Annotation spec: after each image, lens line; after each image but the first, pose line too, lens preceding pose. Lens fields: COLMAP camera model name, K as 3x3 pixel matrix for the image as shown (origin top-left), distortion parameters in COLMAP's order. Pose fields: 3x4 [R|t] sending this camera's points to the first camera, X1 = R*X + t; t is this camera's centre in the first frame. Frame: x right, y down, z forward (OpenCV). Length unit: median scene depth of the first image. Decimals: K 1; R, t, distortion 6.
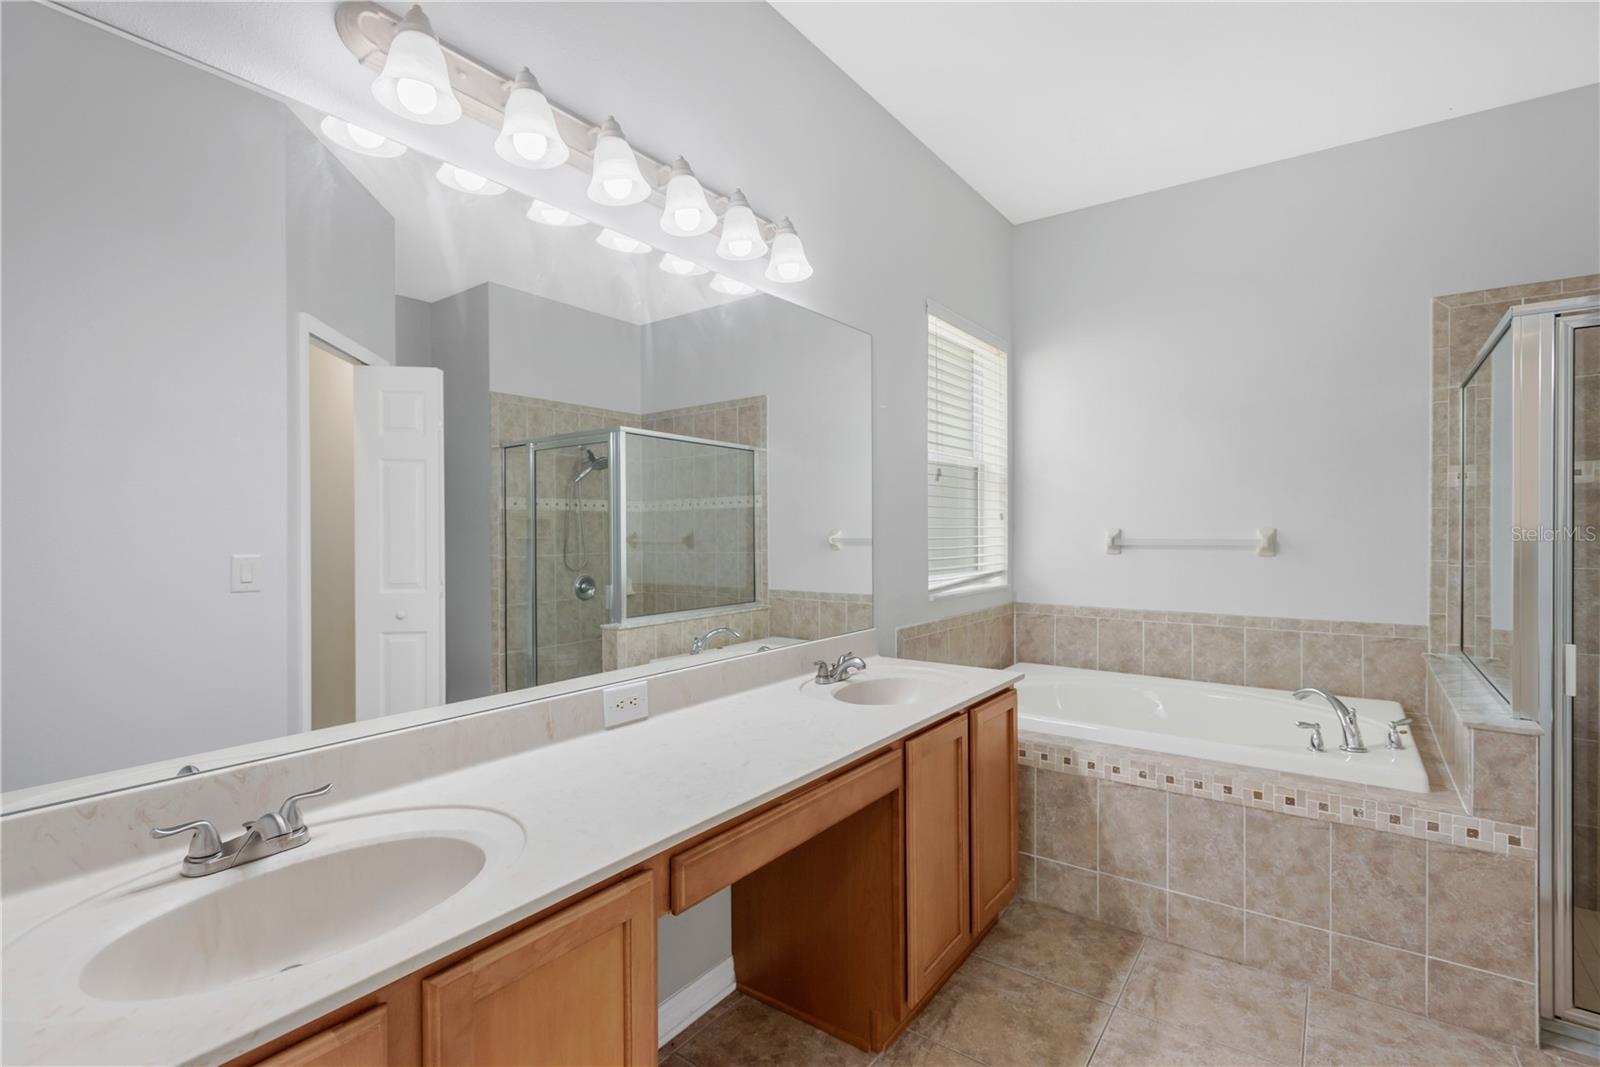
lens RADIAL K [[745.6, 0, 797.0], [0, 745.6, 536.4], [0, 0, 1]] dist [0.015685, -0.004699]
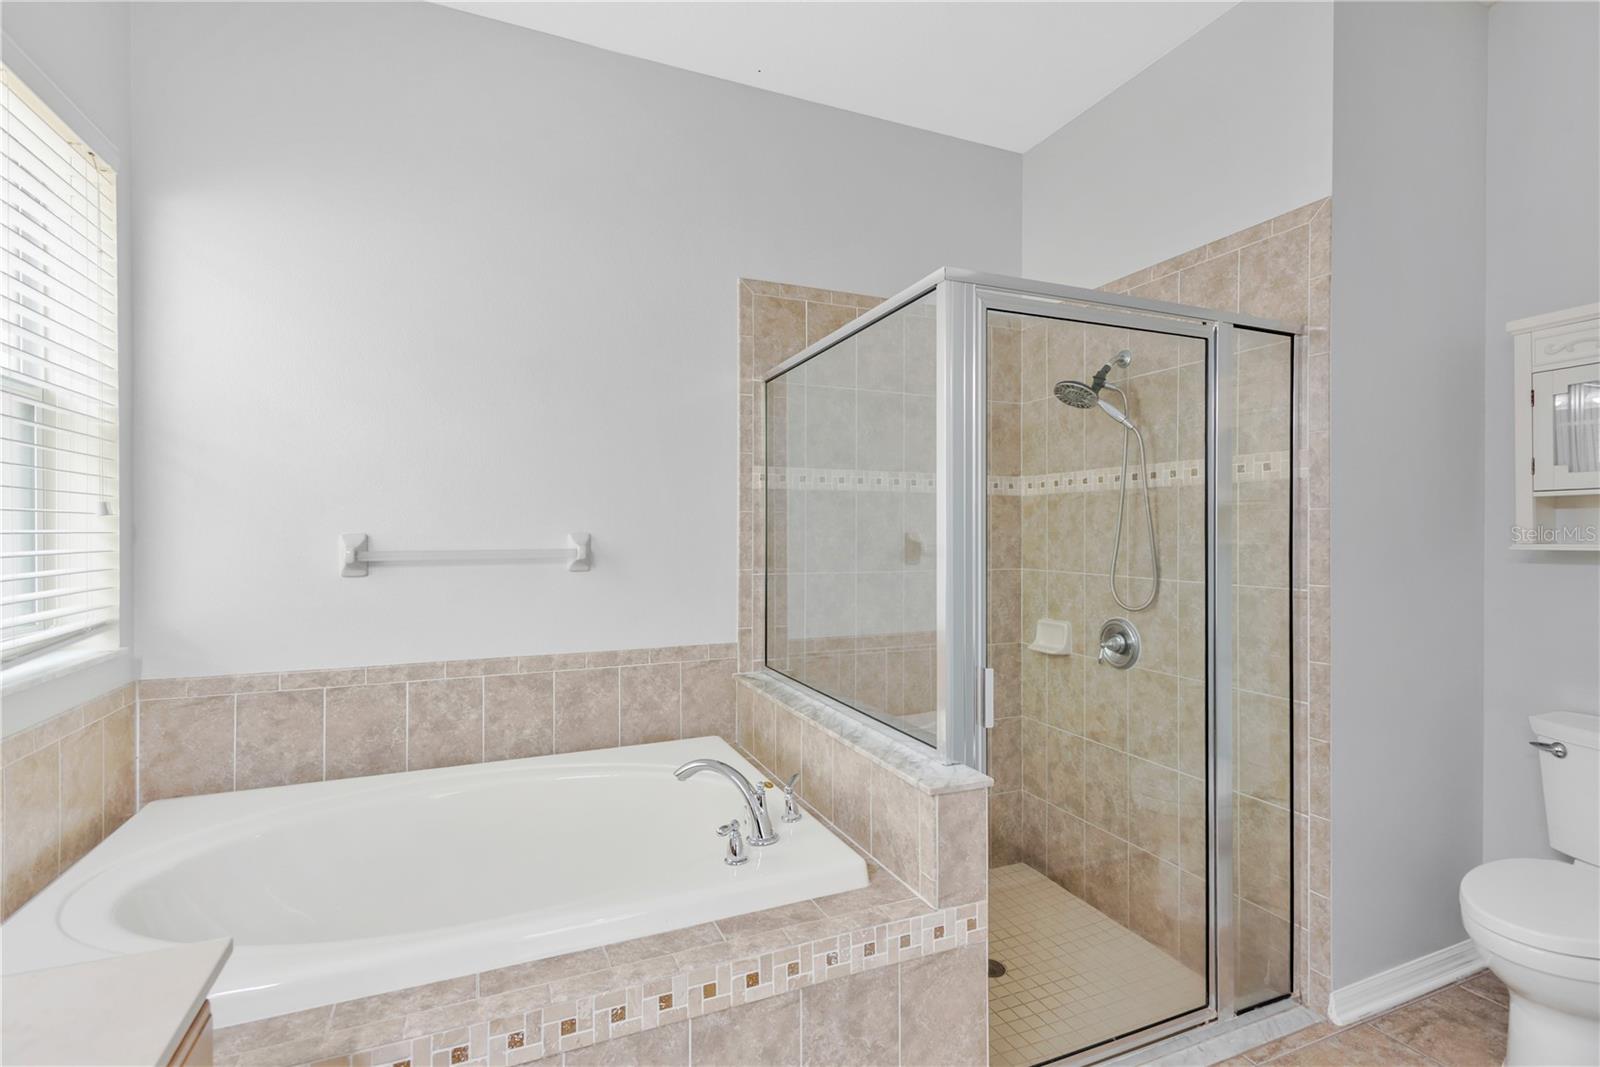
lens RADIAL K [[745.6, 0, 798.2], [0, 745.6, 532.4], [0, 0, 1]] dist [0.015685, -0.004699]
pose [[0.507181, 0.001113, 0.861839, 0.106683], [0.006869, 0.999962, -0.005334, -0.007020], [-0.861812, 0.008625, 0.507154, 0.474445]]
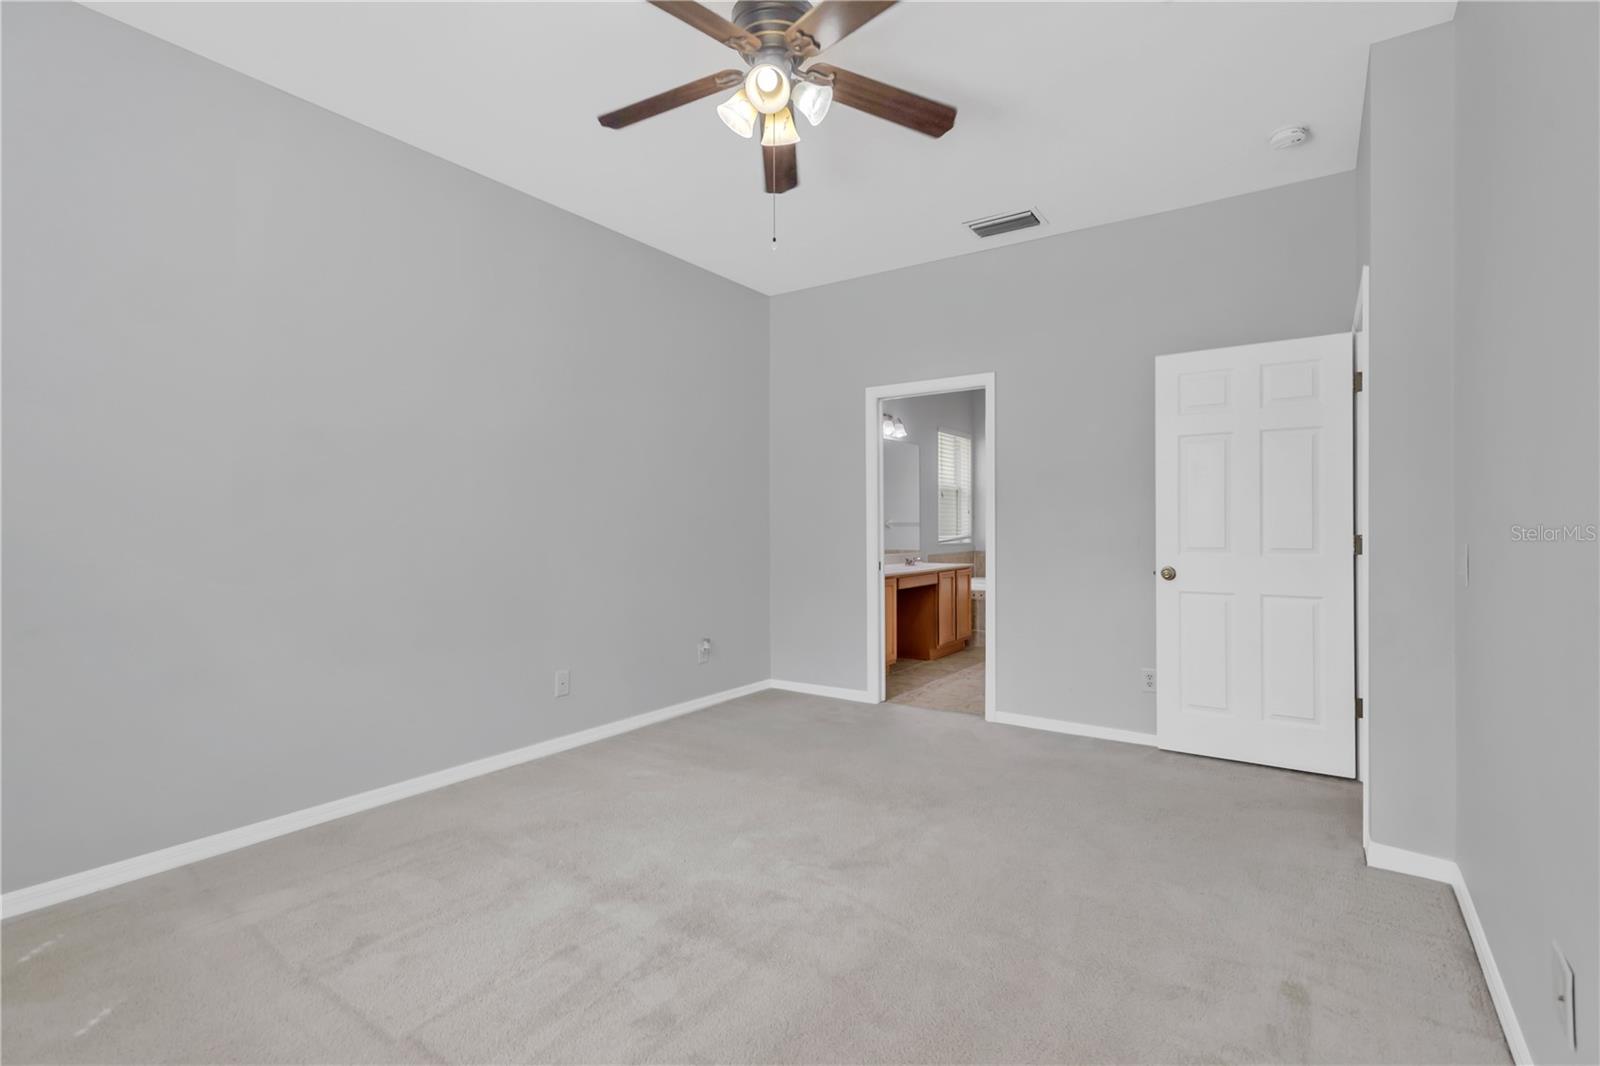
lens RADIAL K [[745.6, 0, 802.2], [0, 745.6, 526.1], [0, 0, 1]] dist [0.015685, -0.004699]
pose [[0.999501, 0.001460, 0.031540, -0.391032], [-0.001254, 0.999978, -0.006551, 0.040331], [-0.031549, 0.006508, 0.999481, -1.611805]]
